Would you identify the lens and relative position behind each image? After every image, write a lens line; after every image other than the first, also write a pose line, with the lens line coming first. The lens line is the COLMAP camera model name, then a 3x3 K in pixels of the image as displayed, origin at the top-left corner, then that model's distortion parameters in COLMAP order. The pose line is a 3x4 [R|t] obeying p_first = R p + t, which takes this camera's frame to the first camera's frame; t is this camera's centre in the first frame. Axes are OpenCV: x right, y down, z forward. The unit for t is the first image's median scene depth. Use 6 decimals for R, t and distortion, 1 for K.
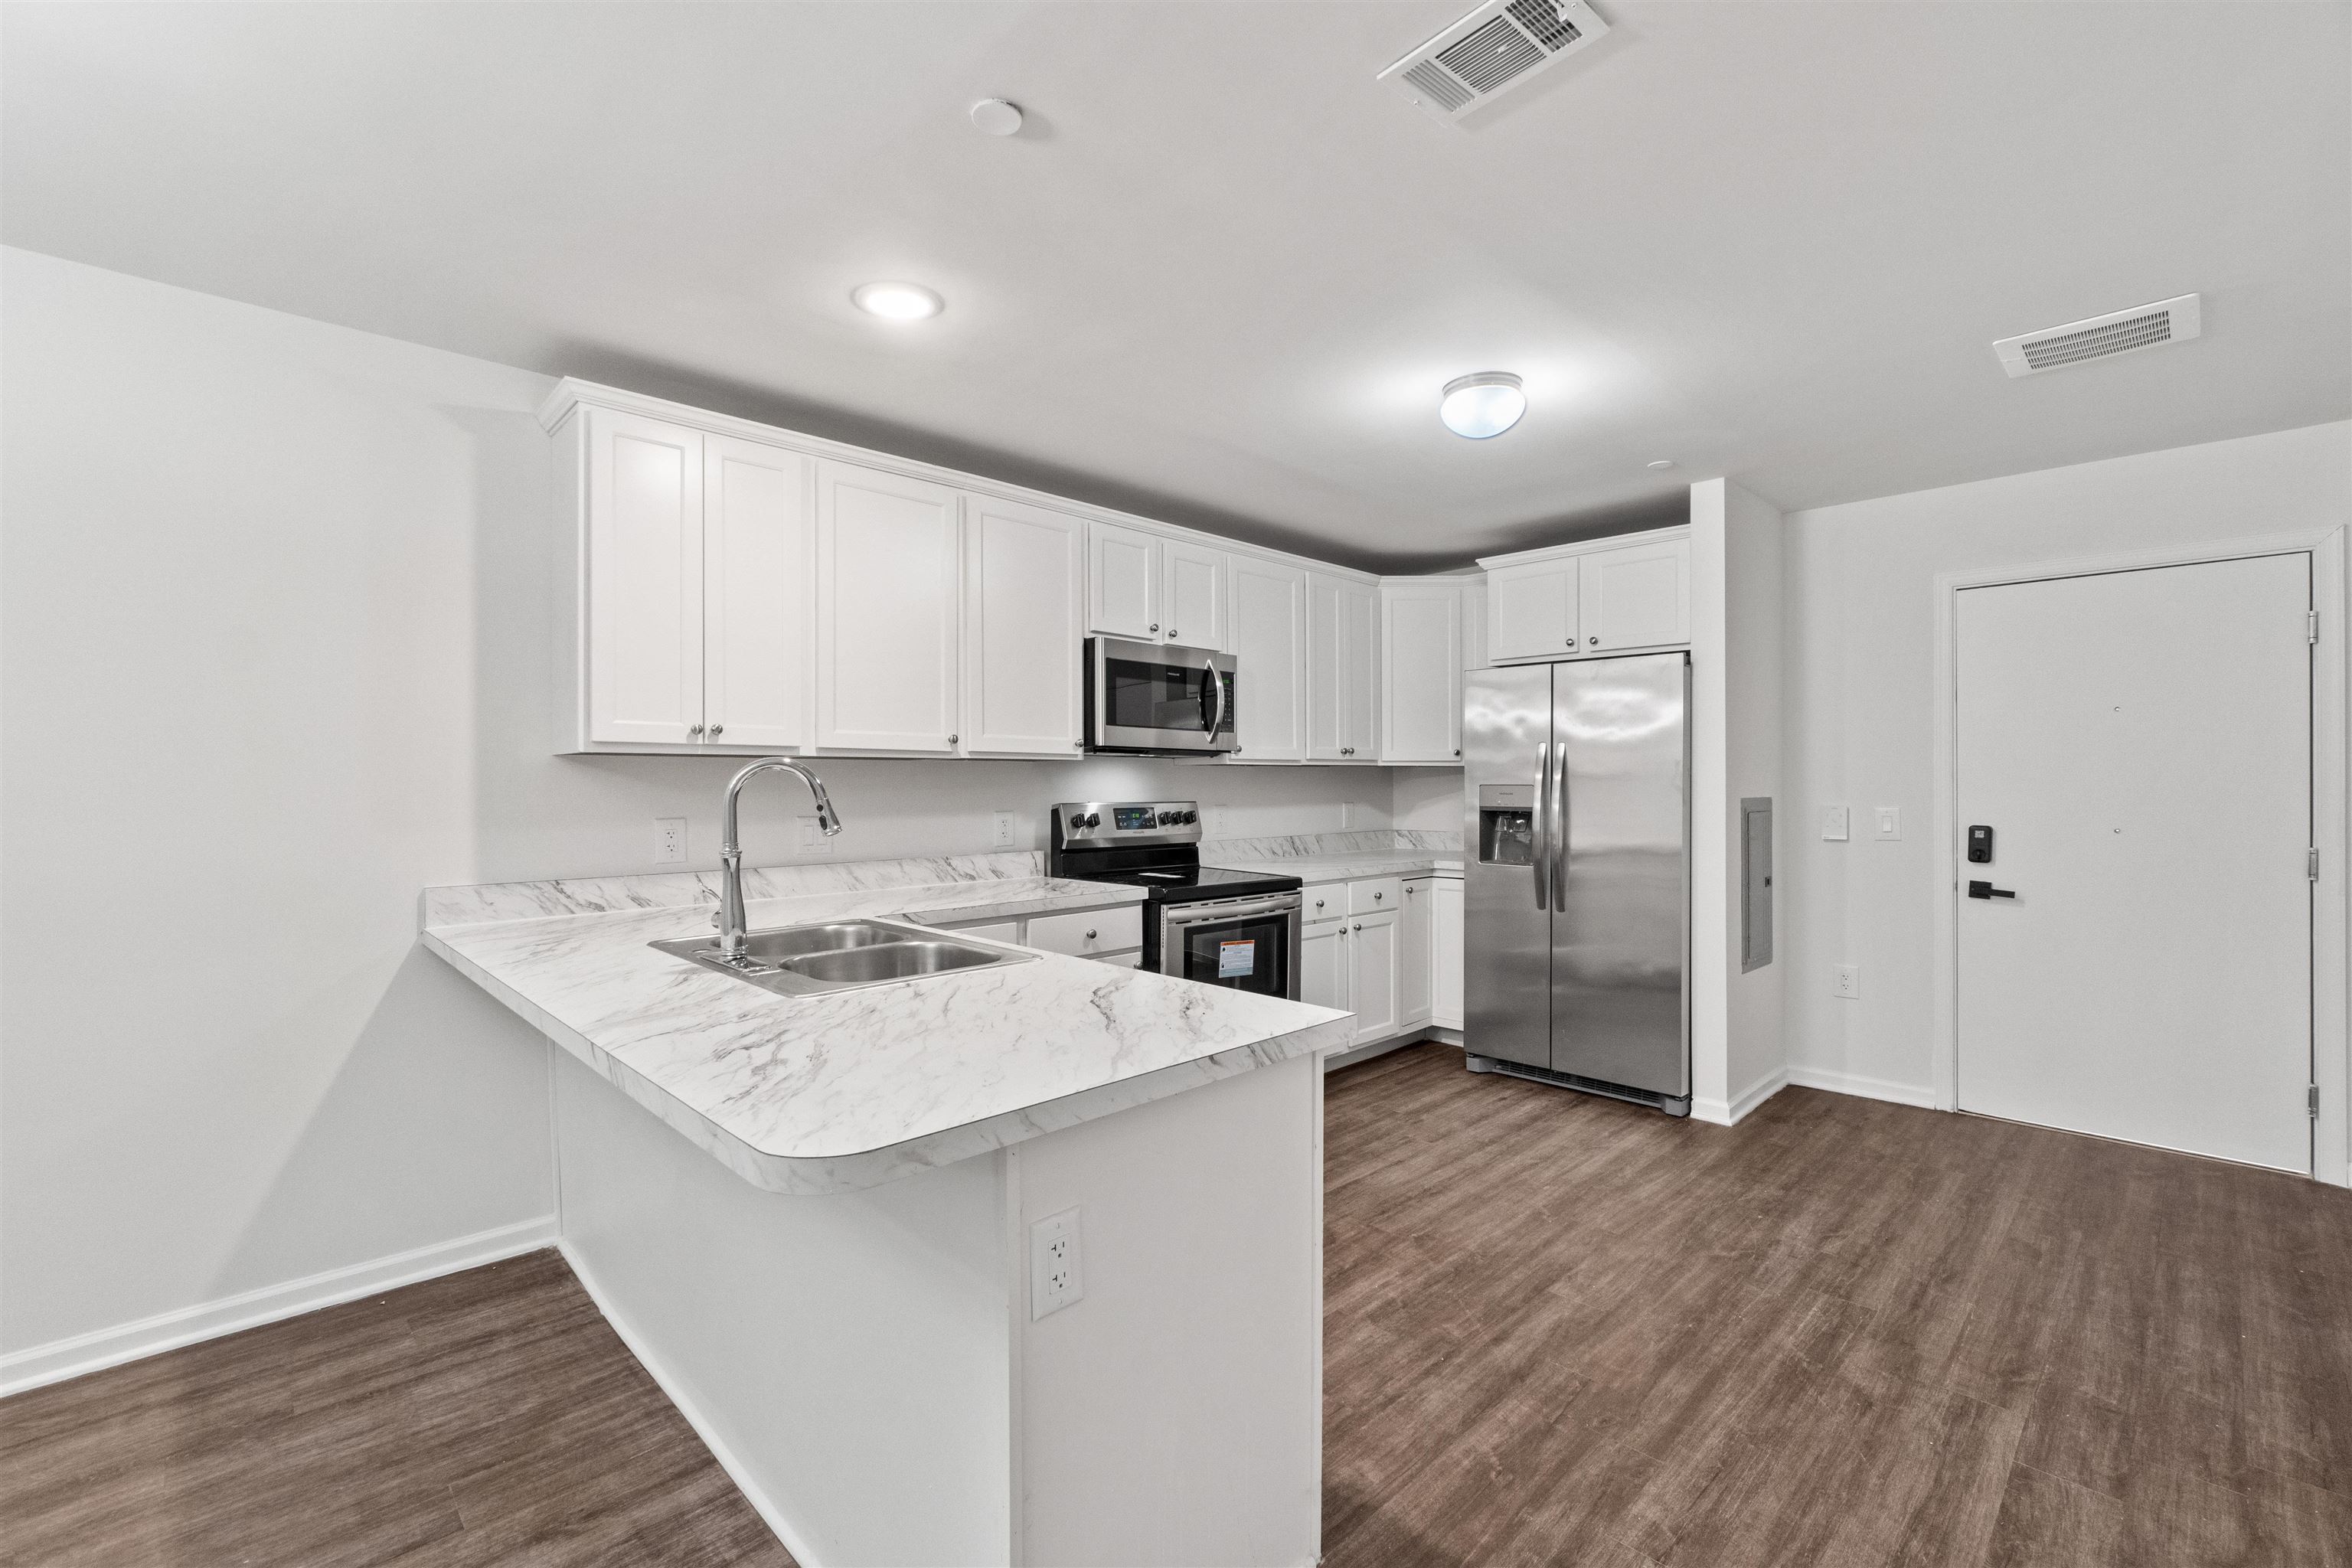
lens RADIAL K [[1016.0, 0, 1169.2], [0, 1016.0, 783.1], [0, 0, 1]] dist [-0.002434, 0.000018]
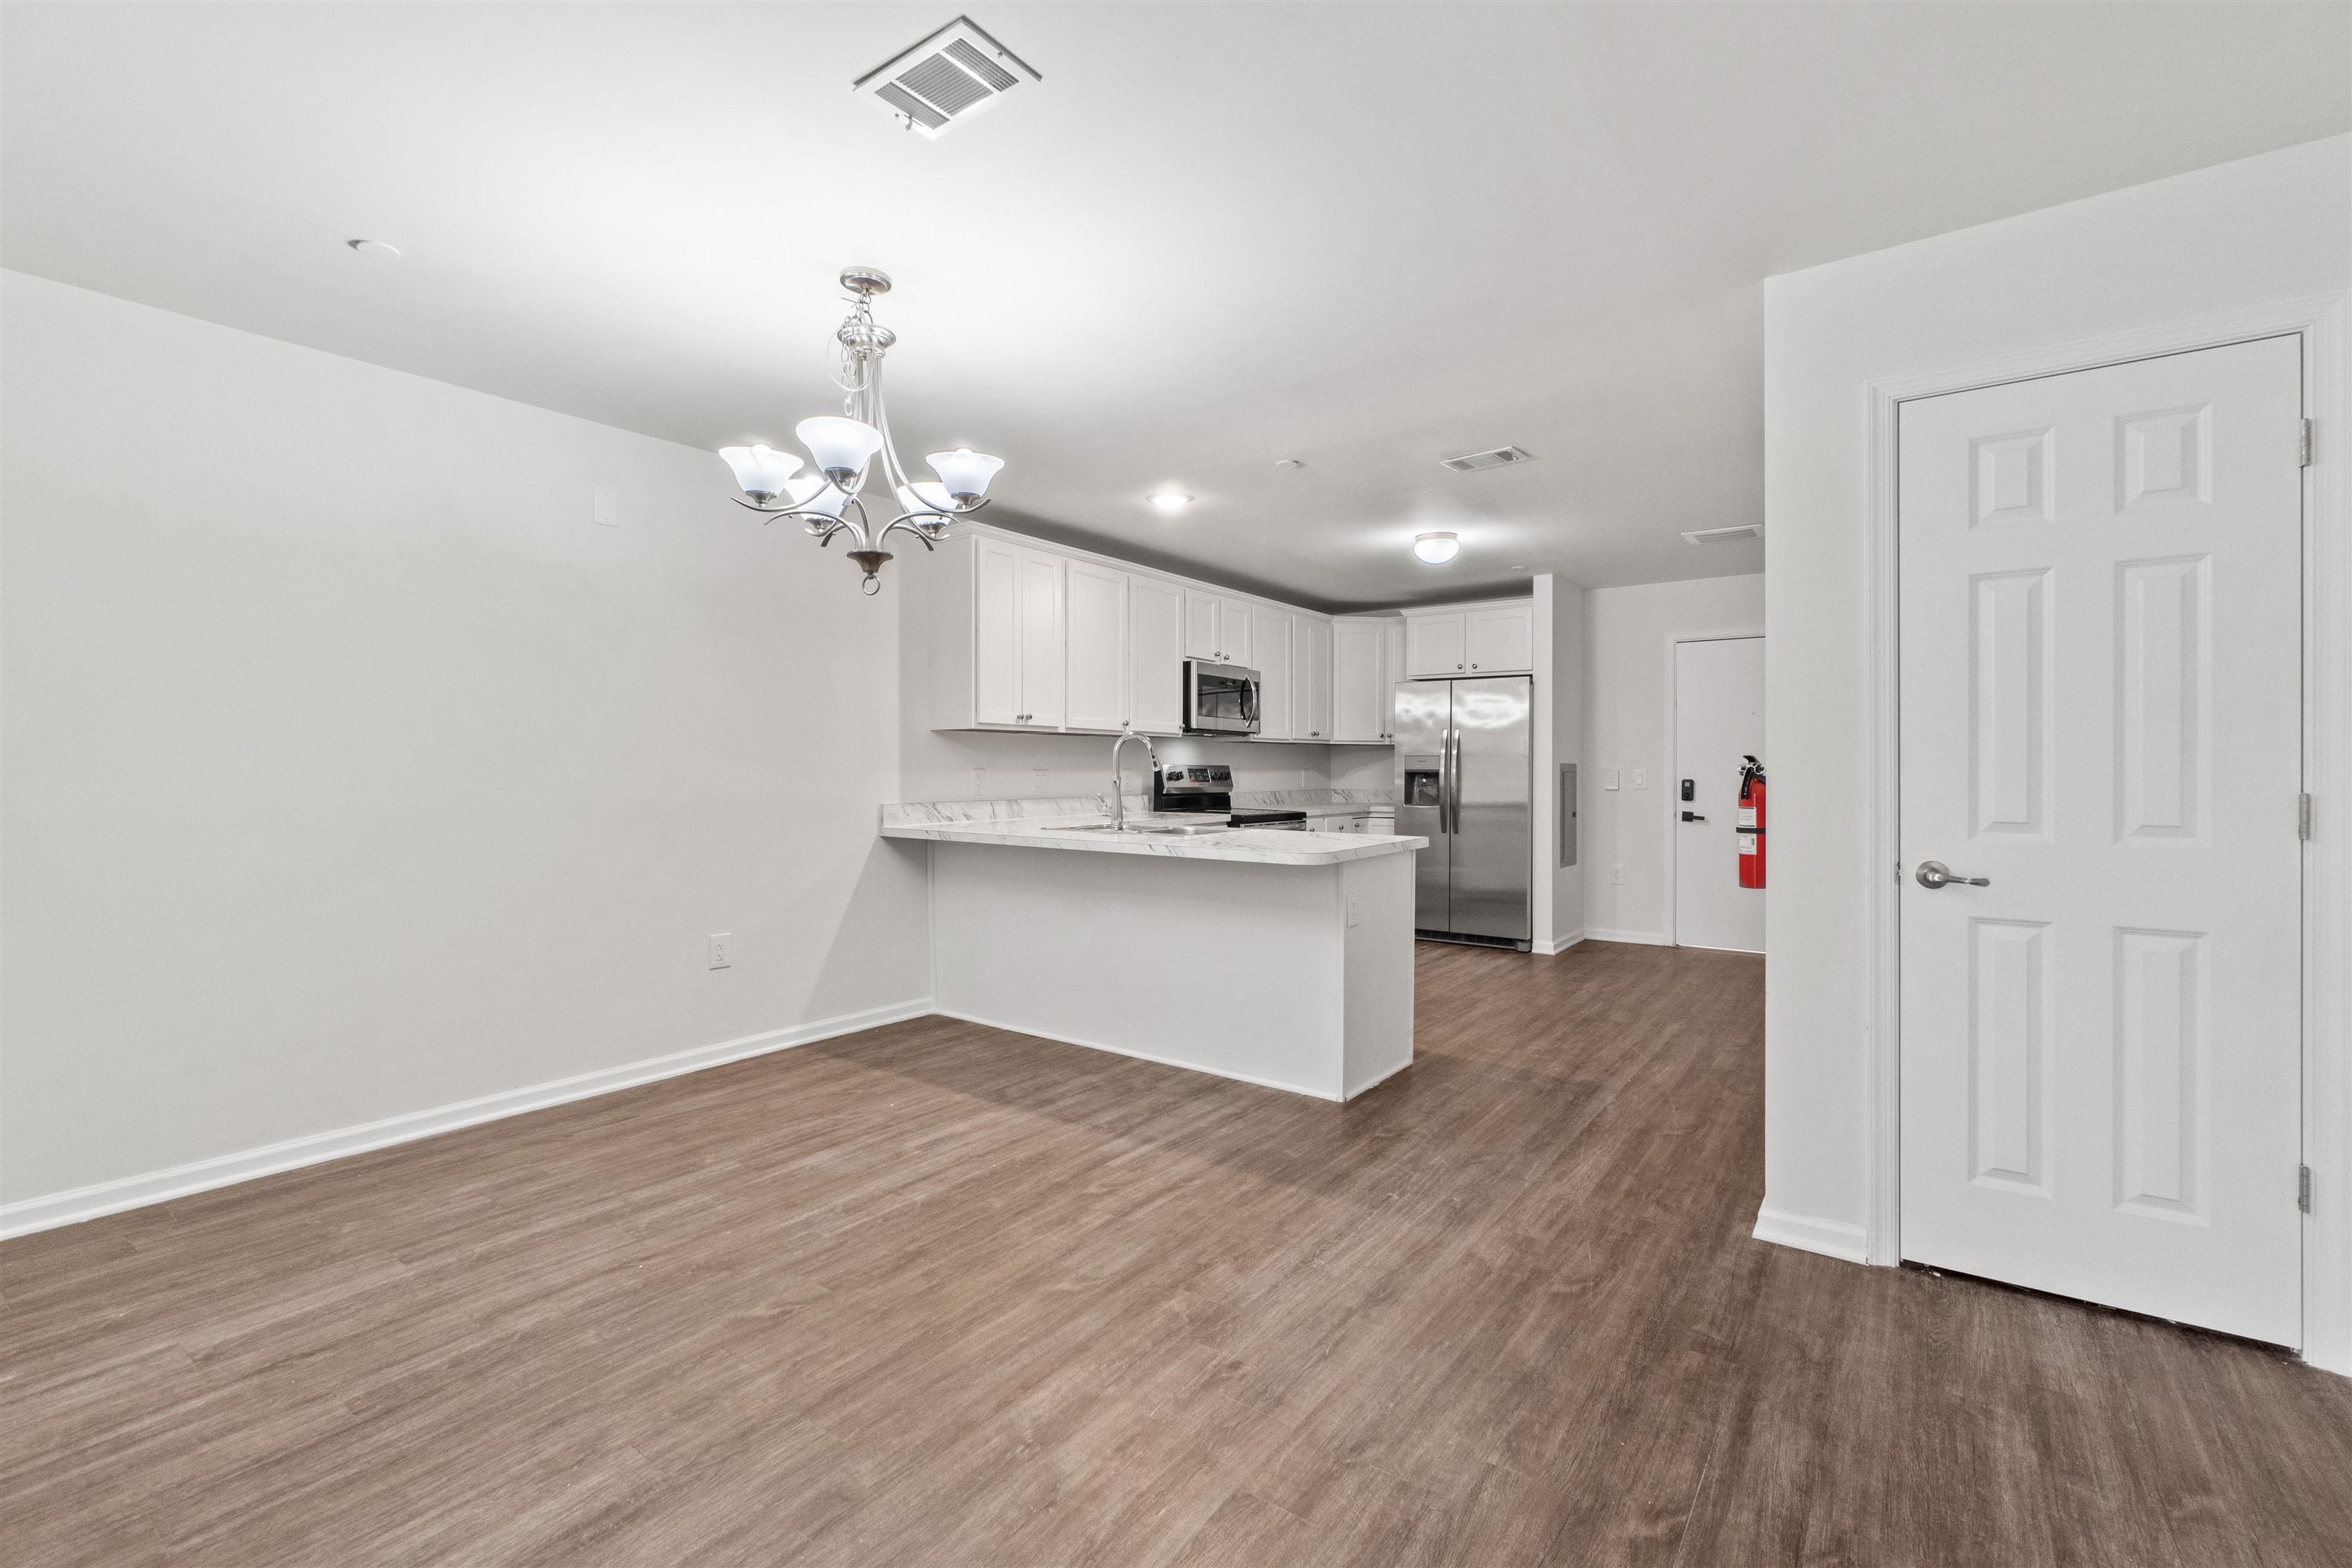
lens RADIAL K [[1030.7, 0, 1172.0], [0, 1030.7, 774.5], [0, 0, 1]] dist [-0.000012, -0.000364]
pose [[0.985331, 0.002515, 0.170637, -0.391523], [-0.003447, 0.999981, 0.005170, 0.028987], [-0.170620, -0.005683, 0.985320, -0.620090]]
